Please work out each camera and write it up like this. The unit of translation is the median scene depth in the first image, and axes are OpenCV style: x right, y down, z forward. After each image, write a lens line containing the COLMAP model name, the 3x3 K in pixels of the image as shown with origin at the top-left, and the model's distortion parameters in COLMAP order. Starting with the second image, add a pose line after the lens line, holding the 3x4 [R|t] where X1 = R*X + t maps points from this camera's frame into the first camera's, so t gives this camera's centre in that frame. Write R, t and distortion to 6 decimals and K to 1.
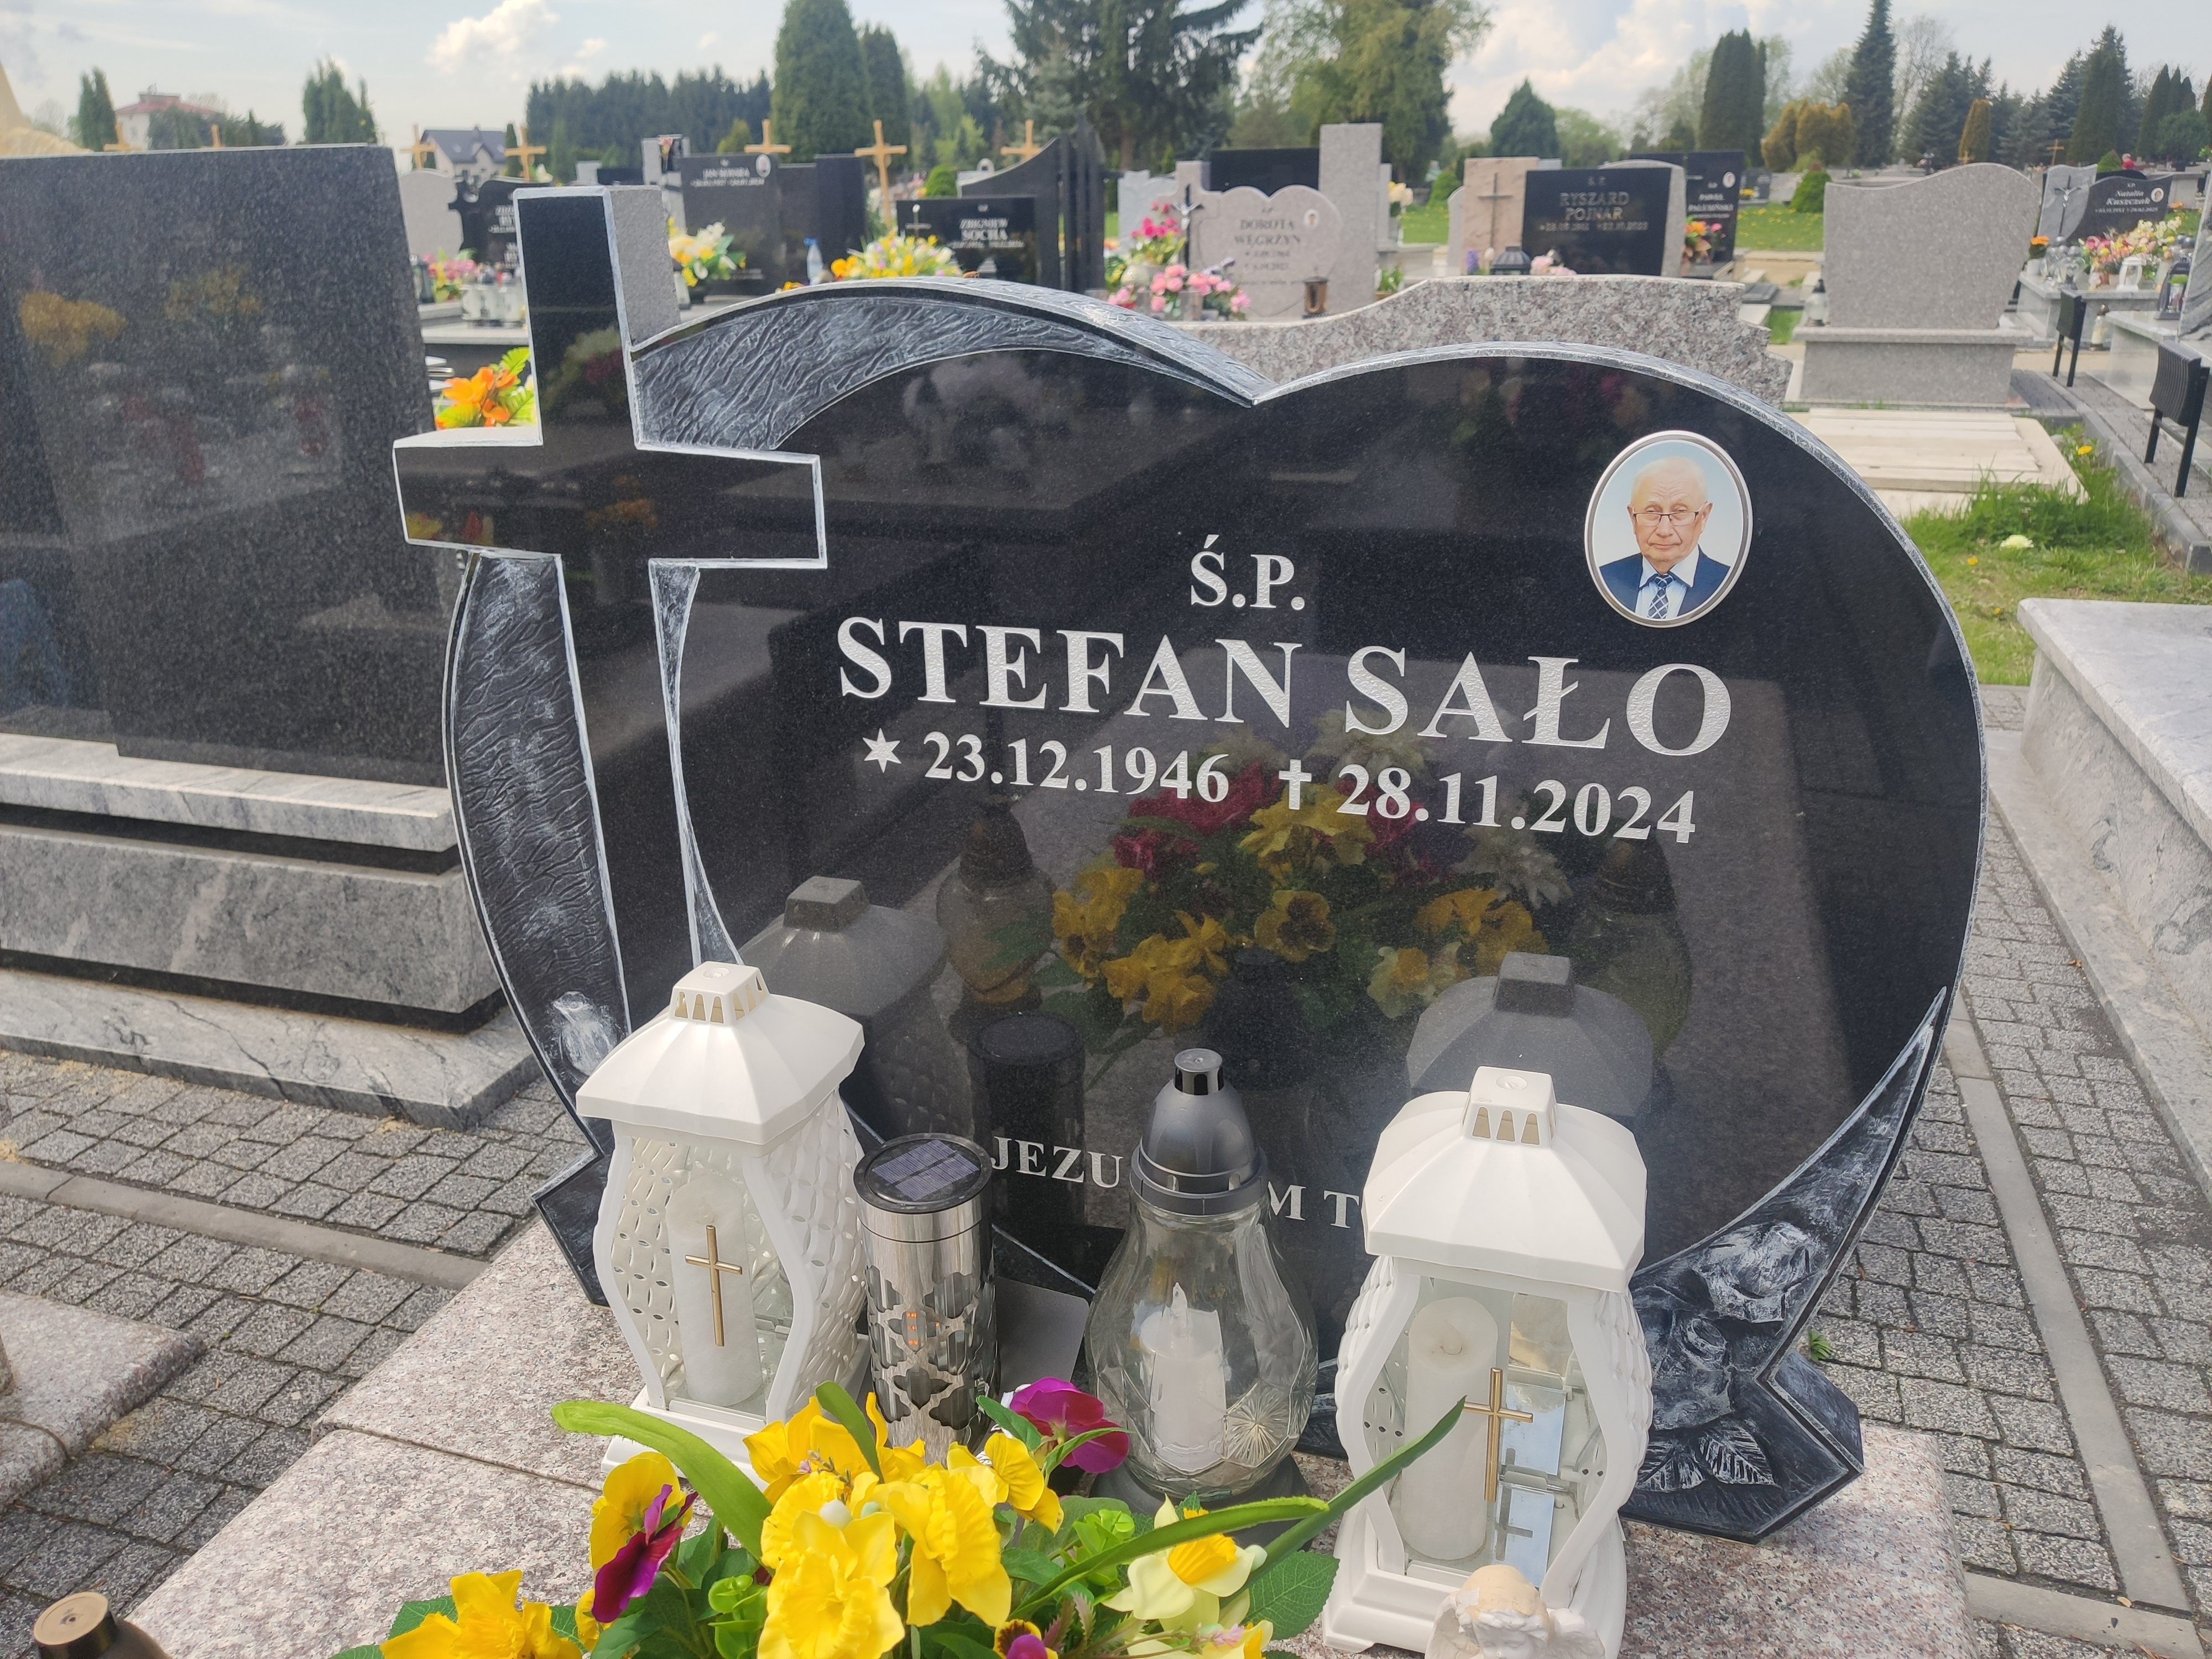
lens RADIAL K [[1684.2, 0, 1098.6], [0, 1684.2, 815.5], [0, 0, 1]] dist [0.006825, -0.008821]
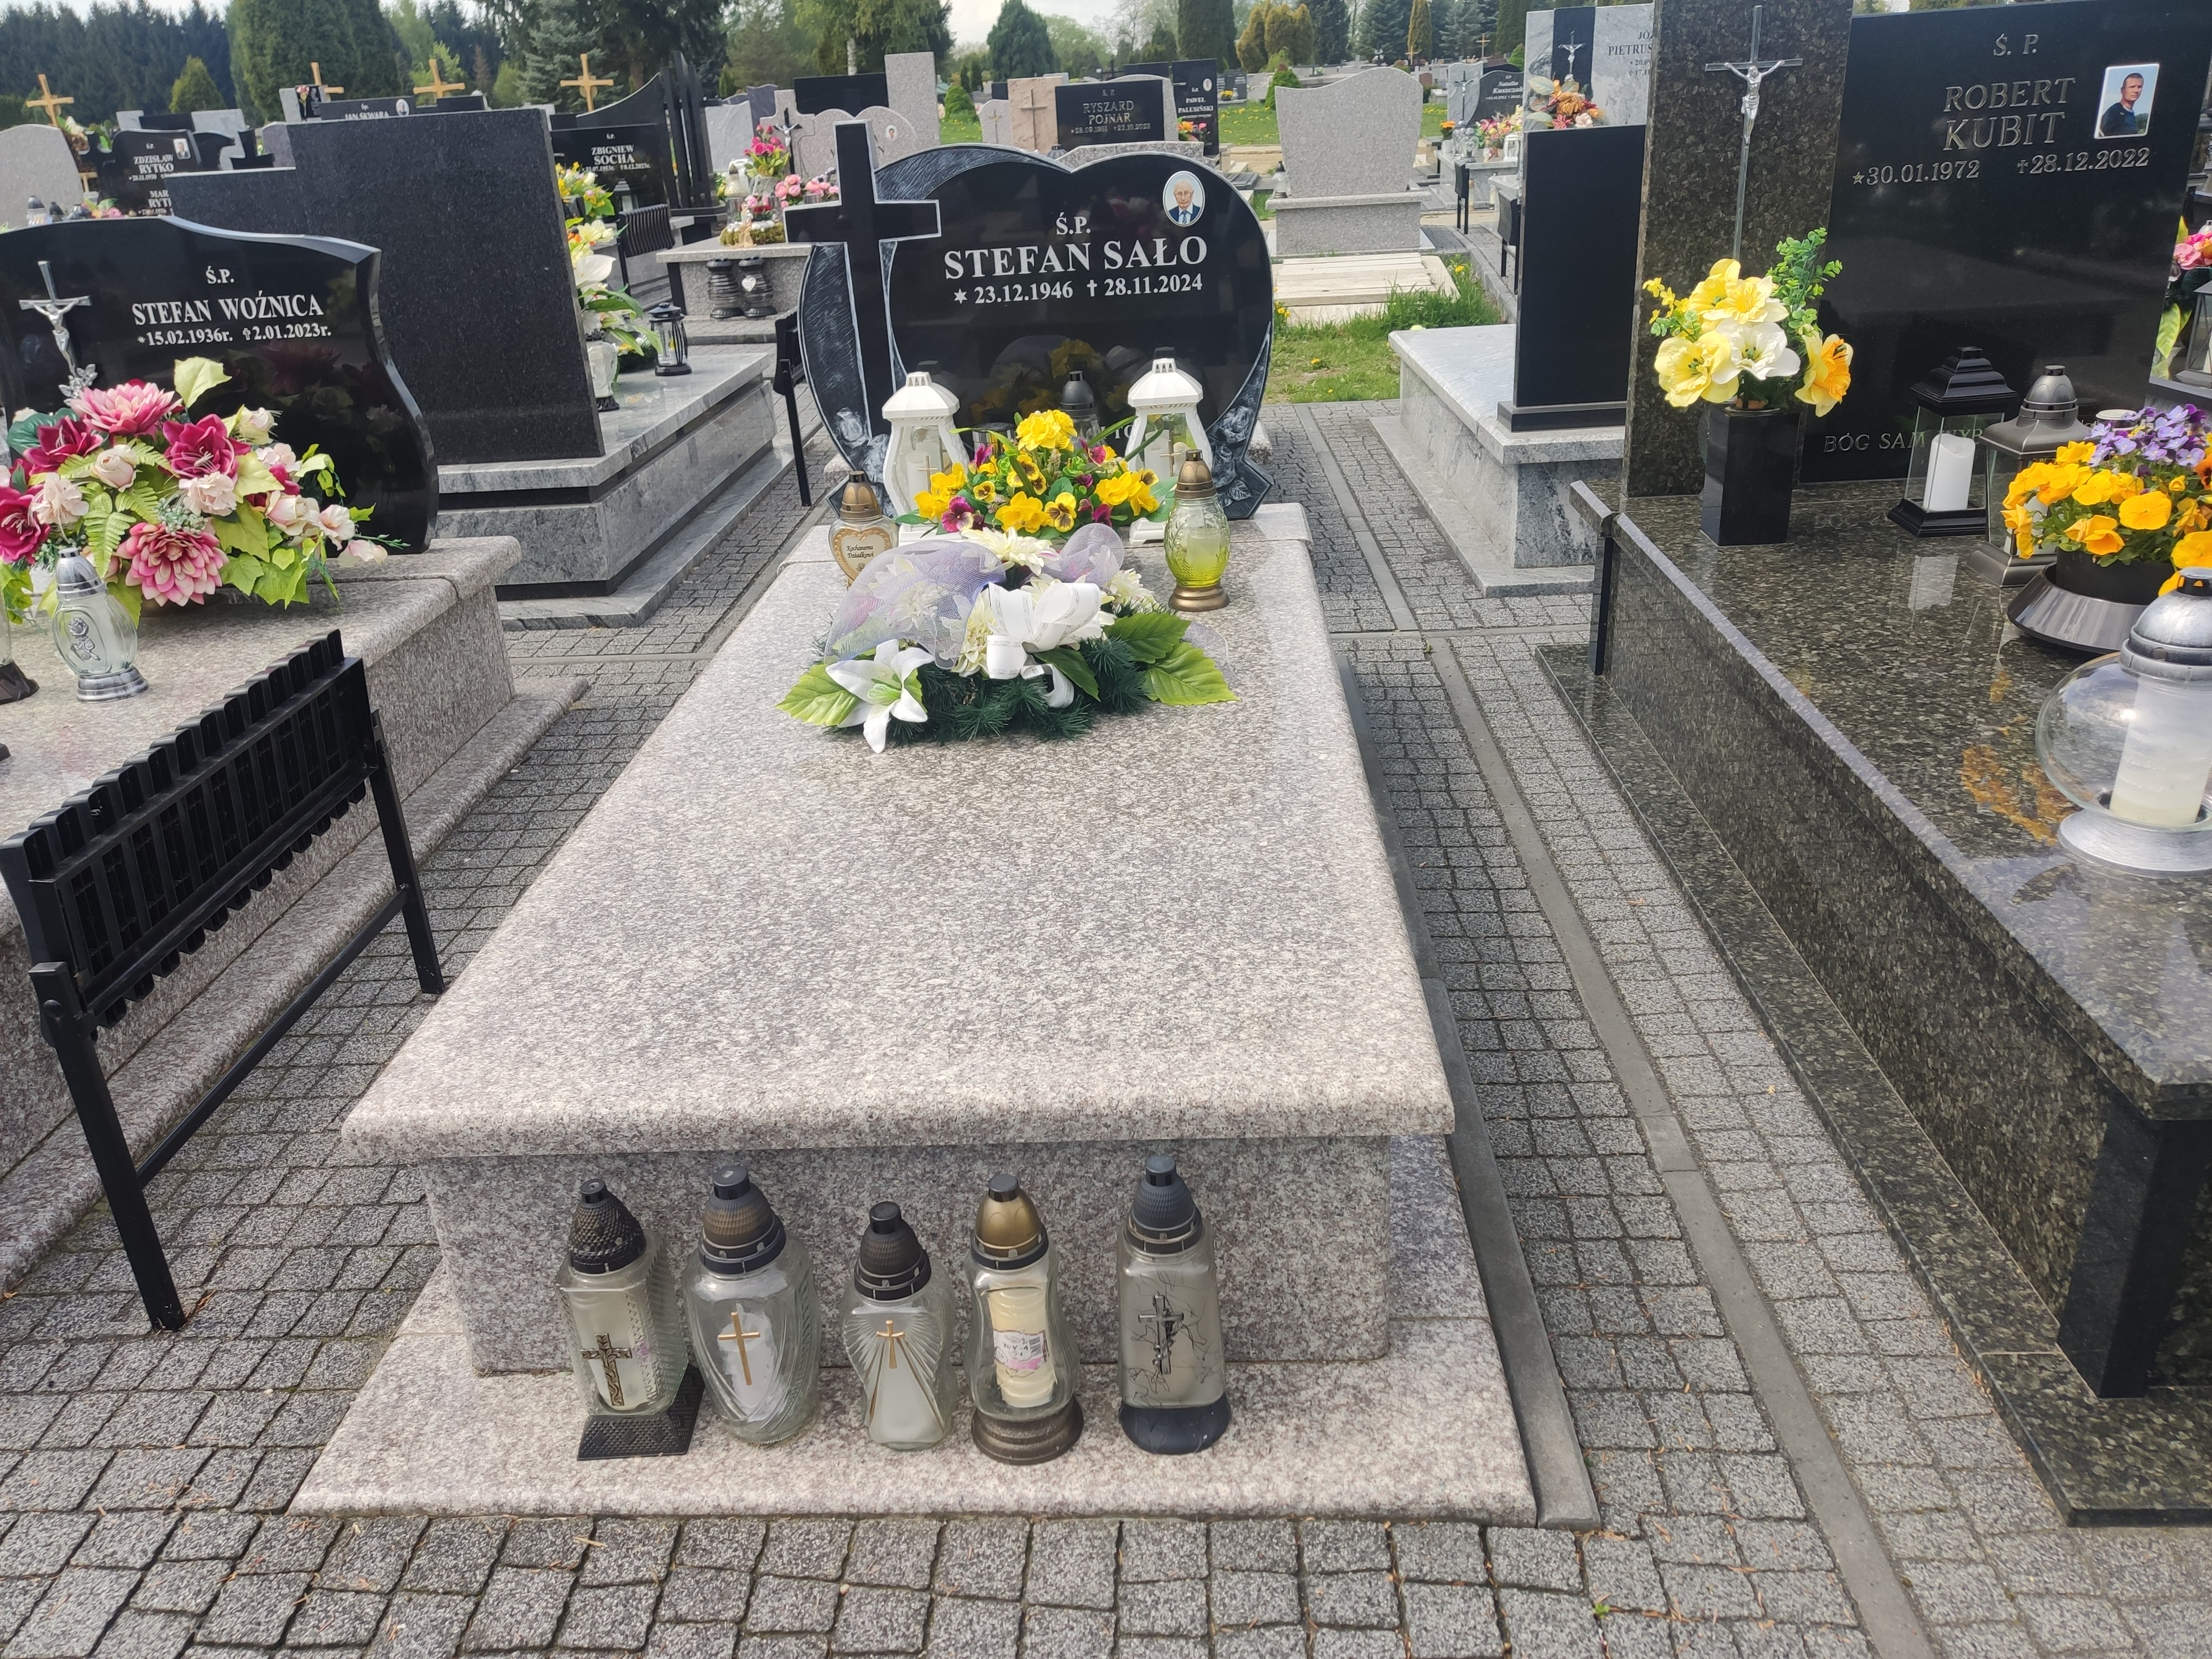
lens RADIAL K [[1684.2, 0, 1099.1], [0, 1684.2, 842.4], [0, 0, 1]] dist [0.006825, -0.008821]
pose [[0.961570, -0.144526, 0.233441, -0.128139], [0.131125, 0.988746, 0.072028, 0.131125], [-0.241223, -0.038650, 0.969700, -0.365771]]
